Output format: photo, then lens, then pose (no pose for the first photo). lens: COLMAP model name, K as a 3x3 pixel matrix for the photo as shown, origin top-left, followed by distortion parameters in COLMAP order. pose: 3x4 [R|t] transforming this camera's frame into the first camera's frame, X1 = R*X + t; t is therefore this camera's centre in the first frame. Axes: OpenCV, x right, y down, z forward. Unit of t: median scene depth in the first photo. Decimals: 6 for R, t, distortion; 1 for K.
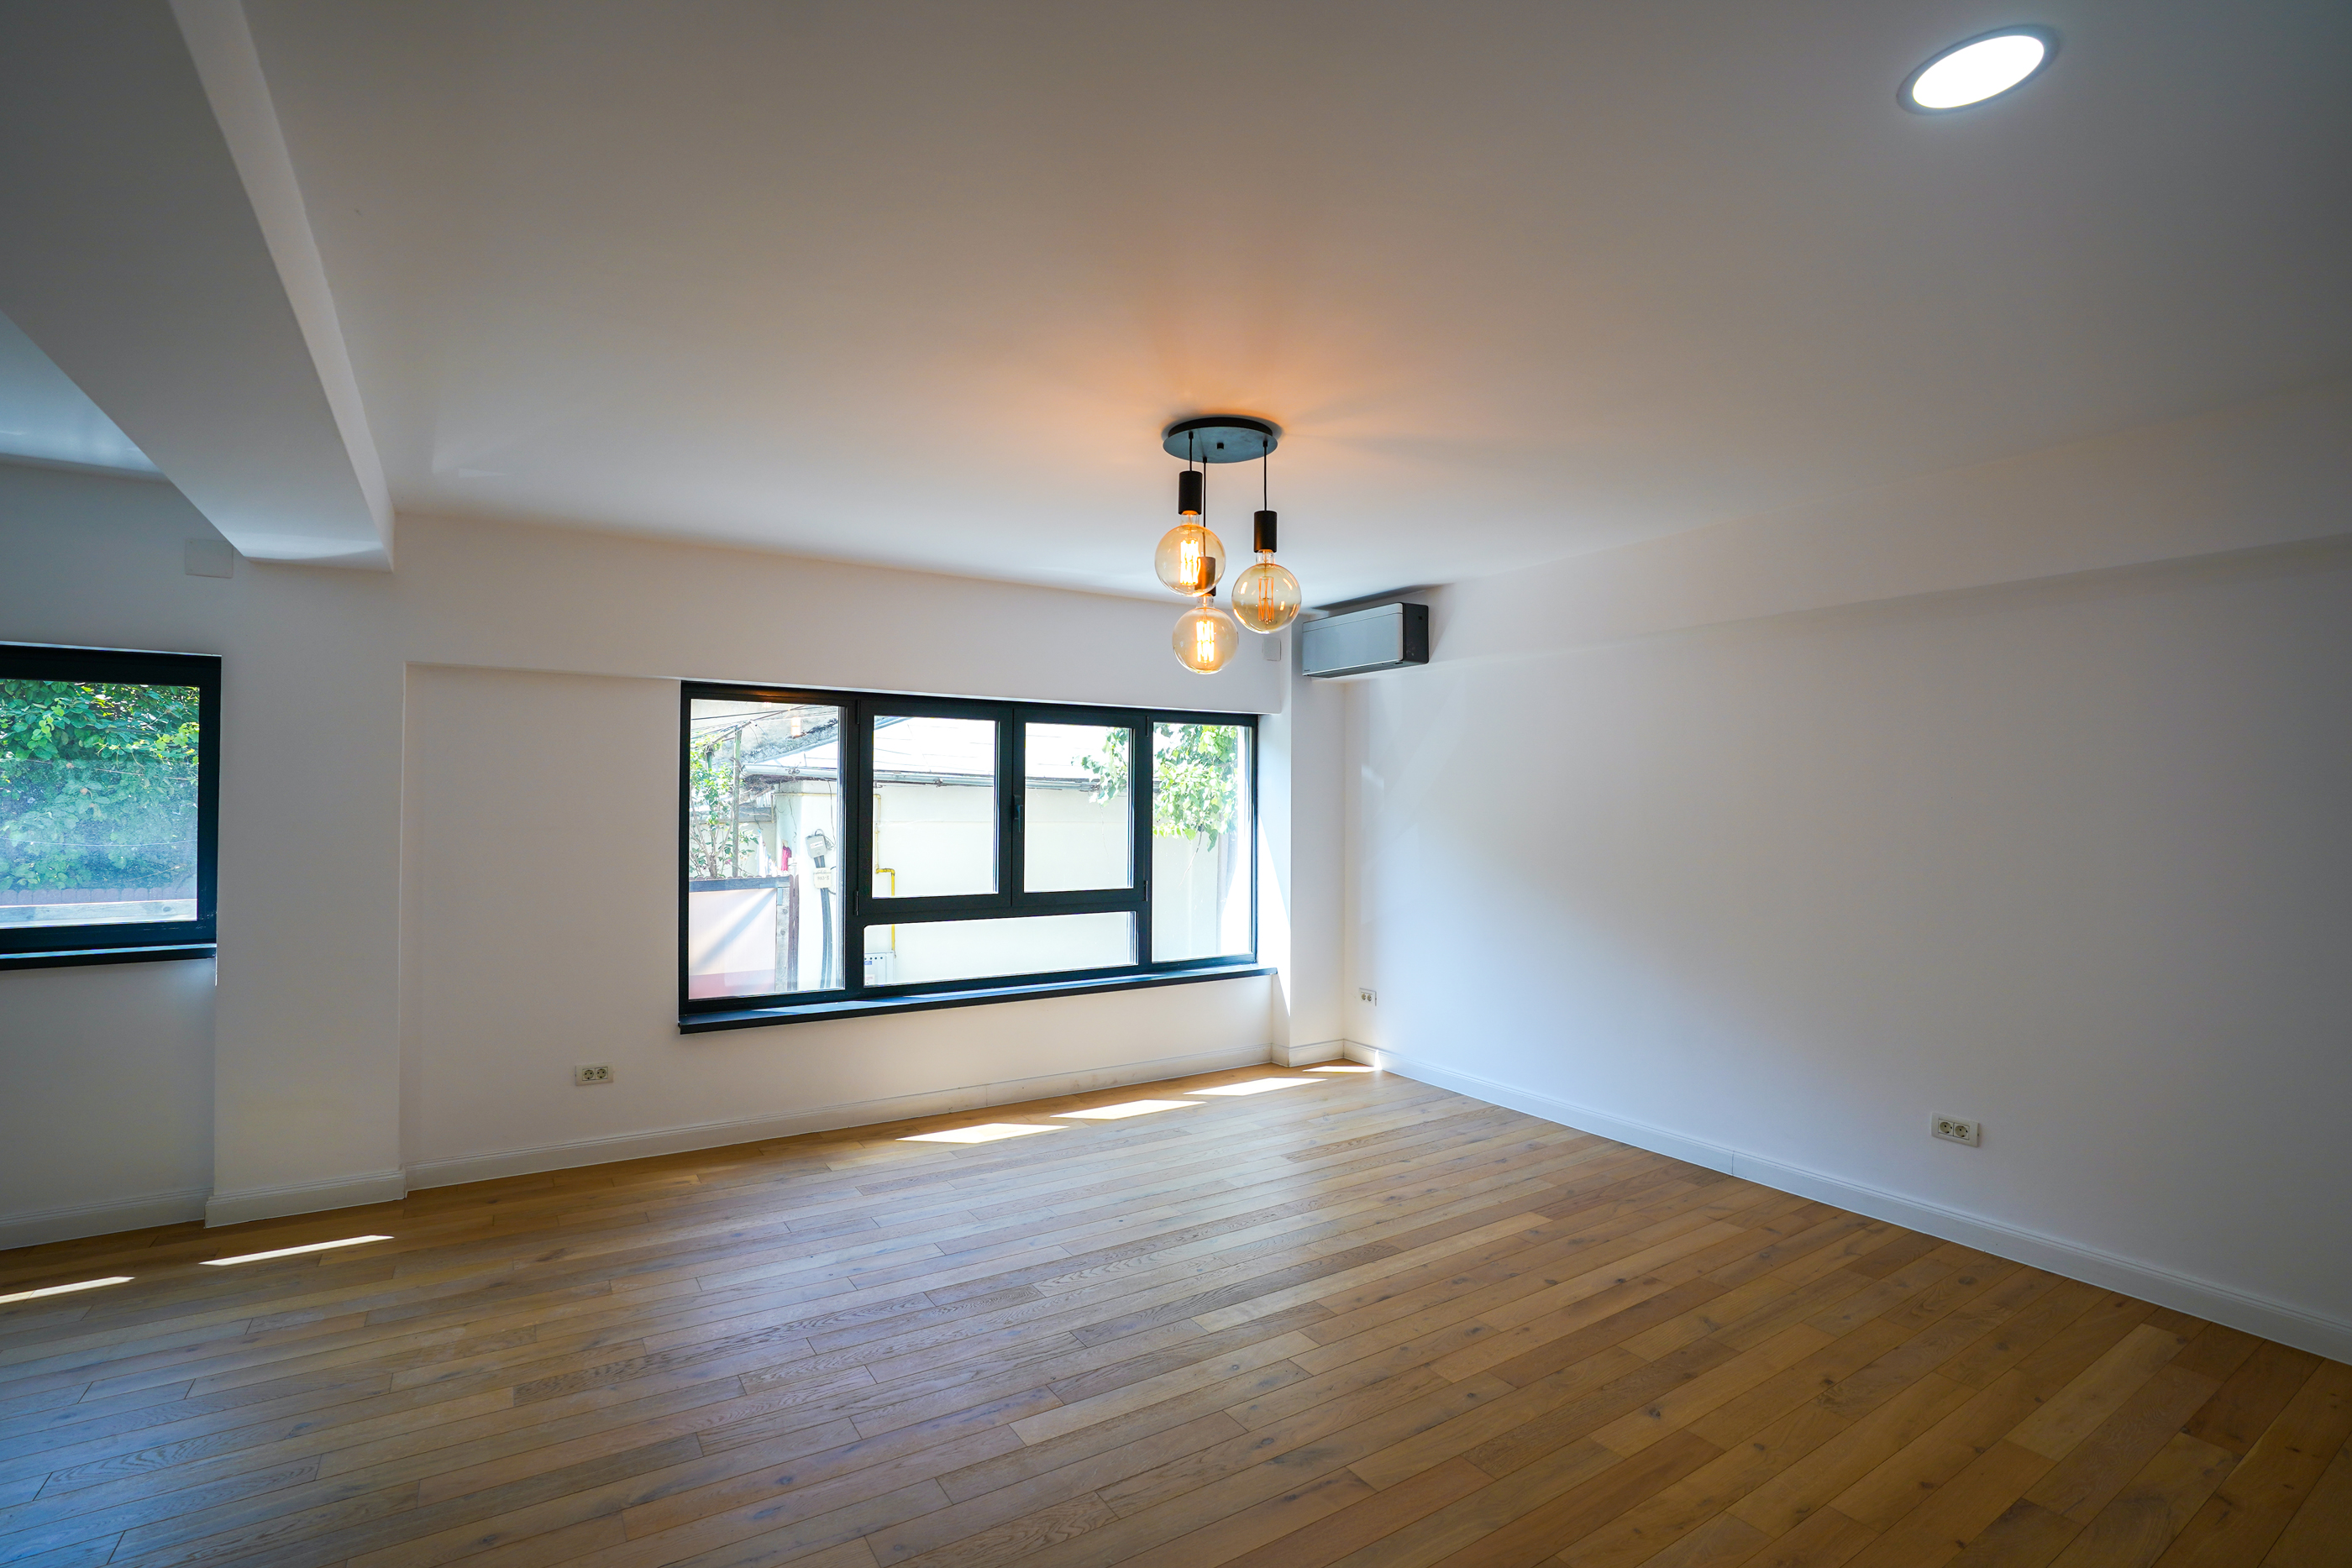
lens RADIAL K [[1081.2, 0, 1162.1], [0, 1081.2, 785.4], [0, 0, 1]] dist [-0.073639, 0.027372]
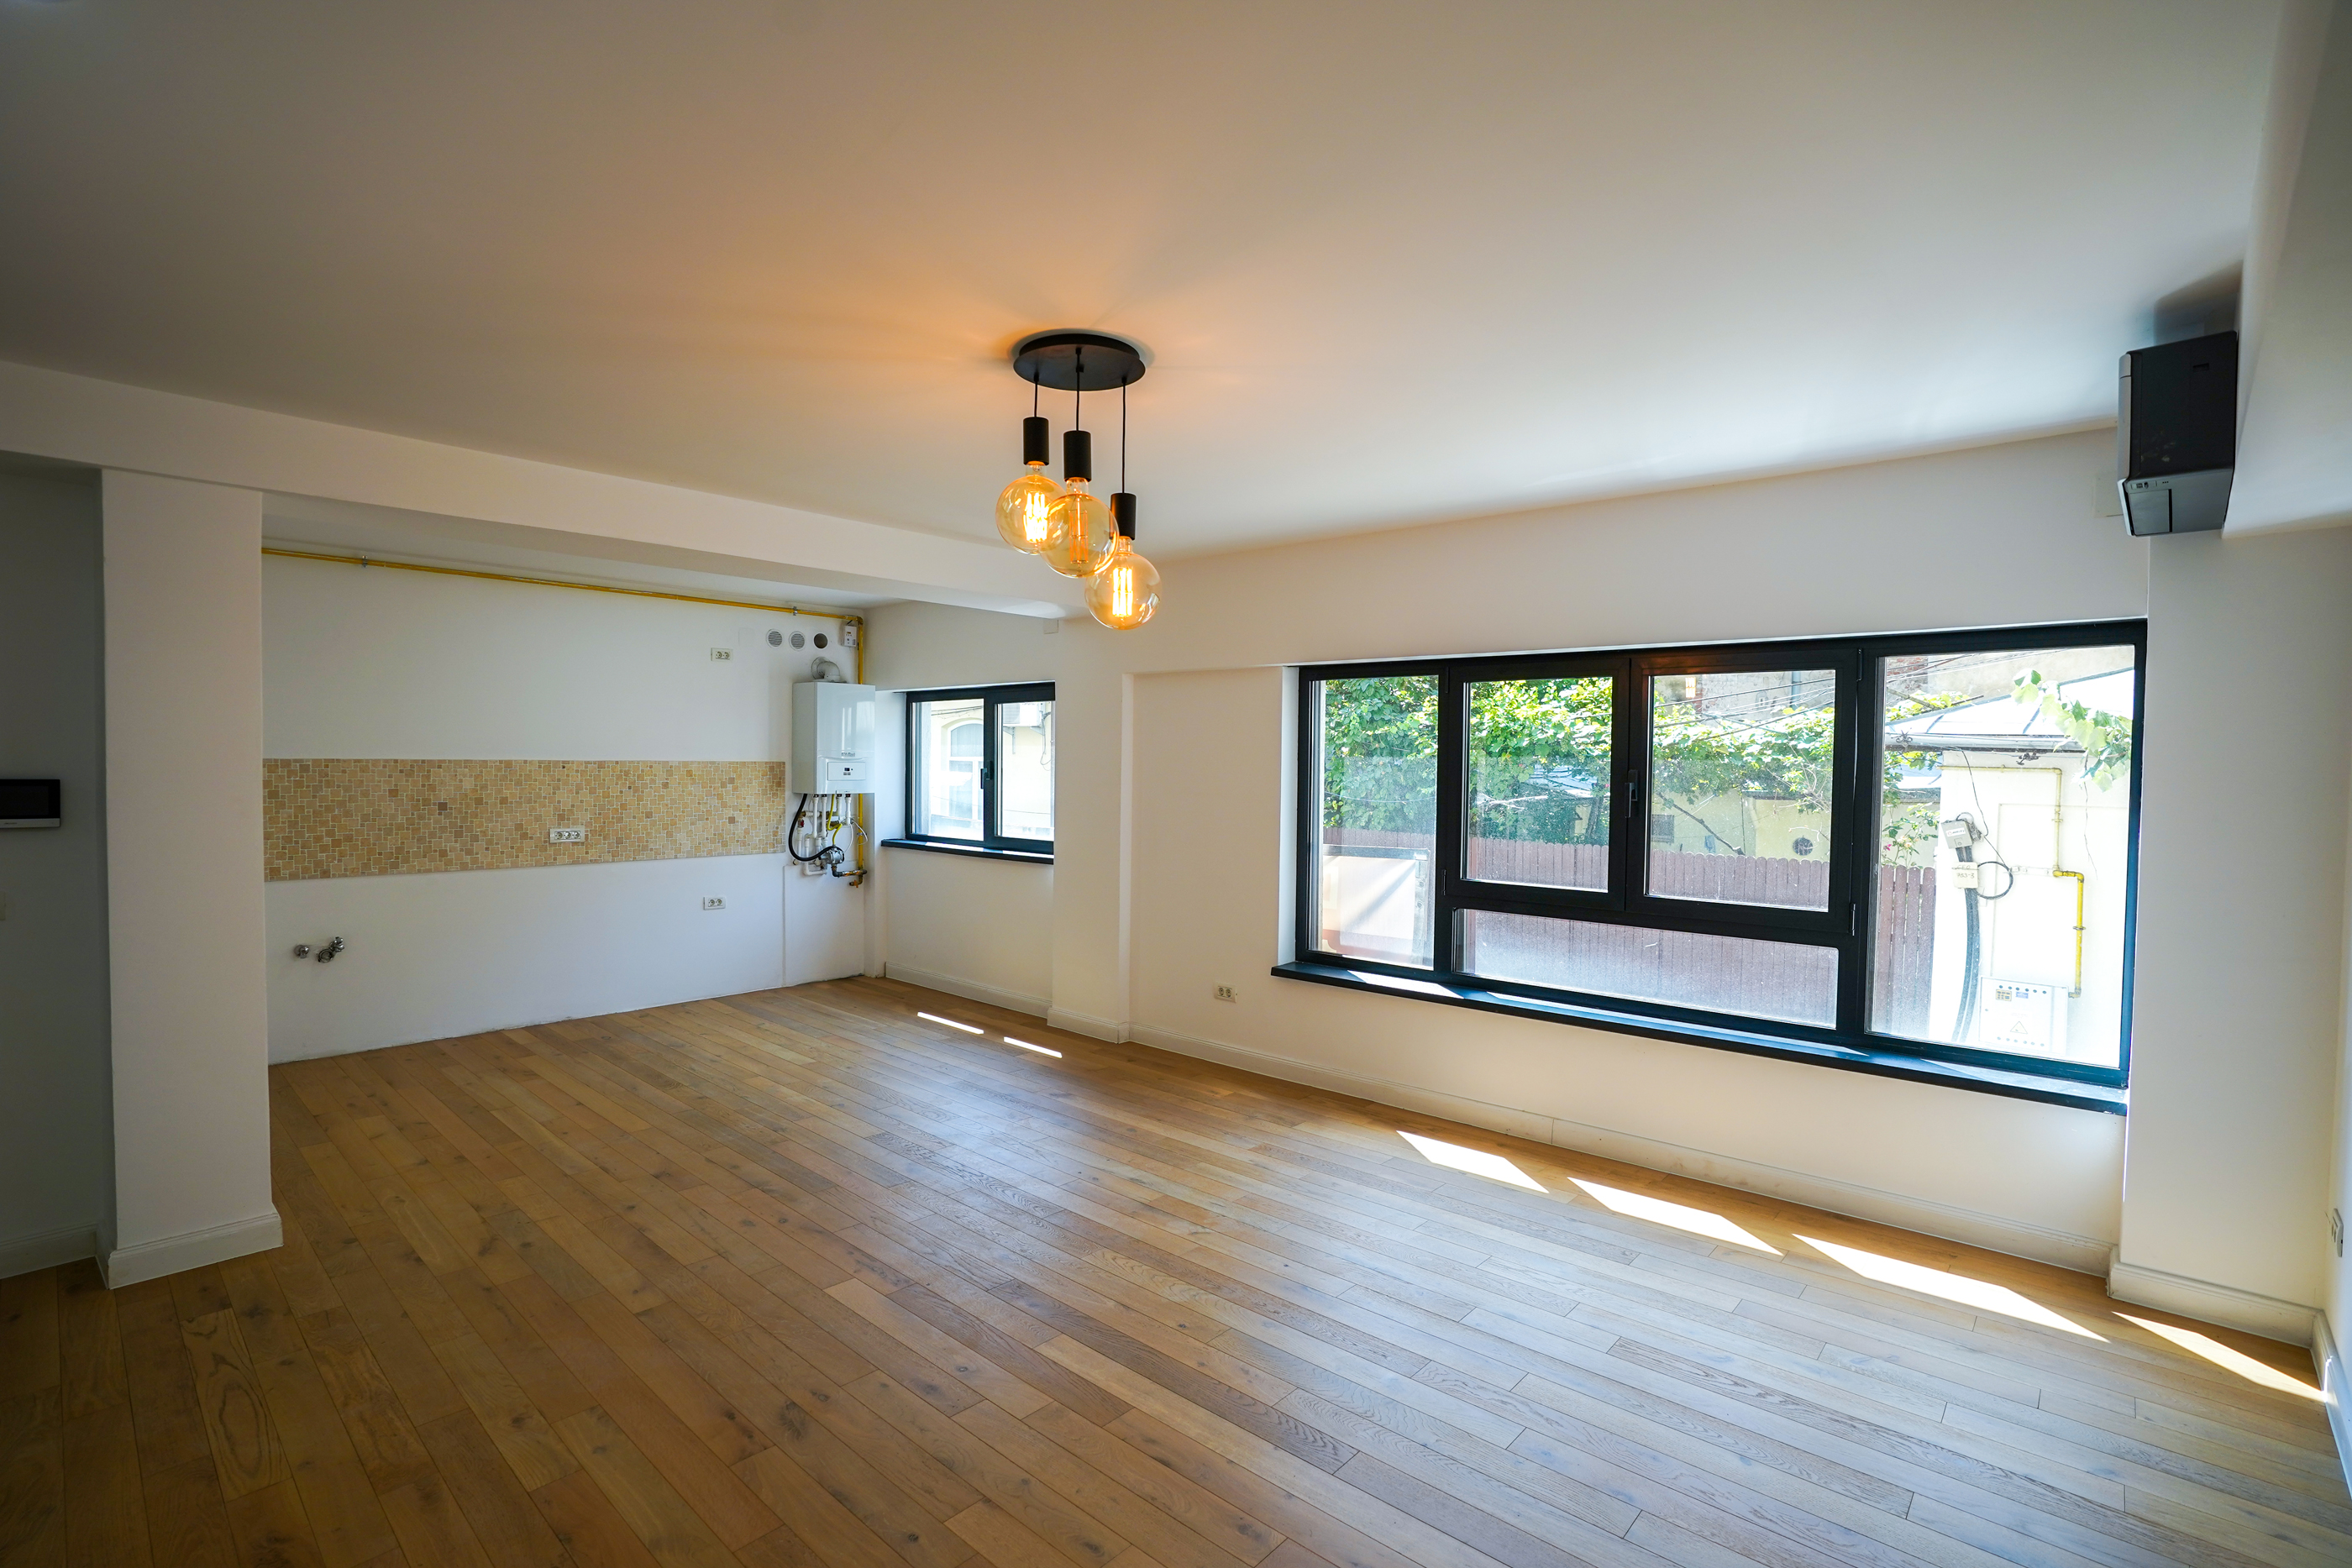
lens RADIAL K [[1081.2, 0, 1162.1], [0, 1081.2, 785.4], [0, 0, 1]] dist [-0.073639, 0.027372]
pose [[0.262131, 0.020271, -0.964819, 0.734784], [0.004729, 0.999740, 0.022290, 0.001844], [0.965021, -0.010405, 0.261968, 0.665861]]
